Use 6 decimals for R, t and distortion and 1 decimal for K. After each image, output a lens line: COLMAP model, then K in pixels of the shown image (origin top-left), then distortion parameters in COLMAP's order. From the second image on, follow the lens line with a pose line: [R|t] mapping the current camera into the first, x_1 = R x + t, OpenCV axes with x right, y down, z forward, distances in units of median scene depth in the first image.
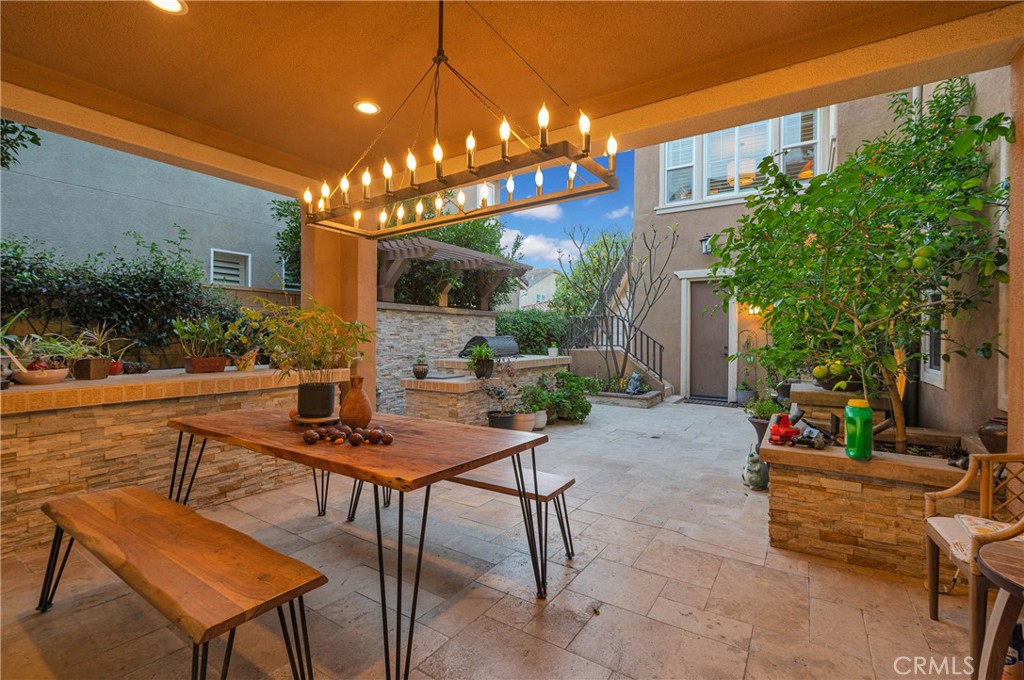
lens RADIAL K [[452.8, 0, 507.1], [0, 452.8, 340.6], [0, 0, 1]] dist [-0.001520, -0.000042]
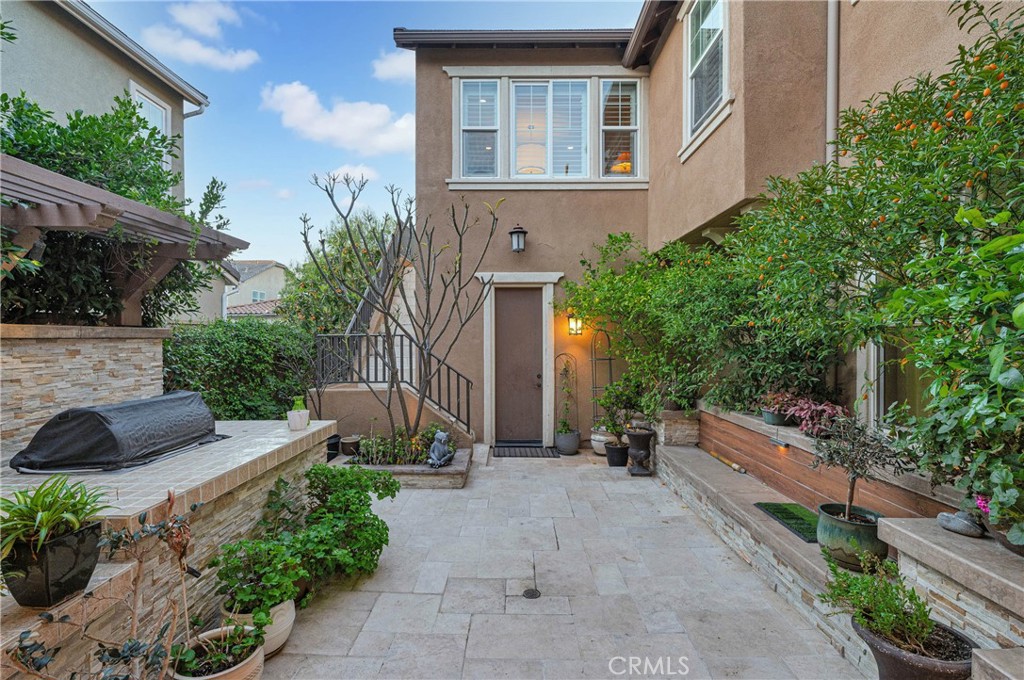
lens RADIAL K [[452.8, 0, 507.1], [0, 452.8, 340.6], [0, 0, 1]] dist [-0.001520, -0.000042]
pose [[0.837550, -0.011797, 0.546233, 0.020618], [0.013092, 0.999913, 0.001521, -0.047619], [-0.546204, 0.005877, 0.837632, 0.394328]]
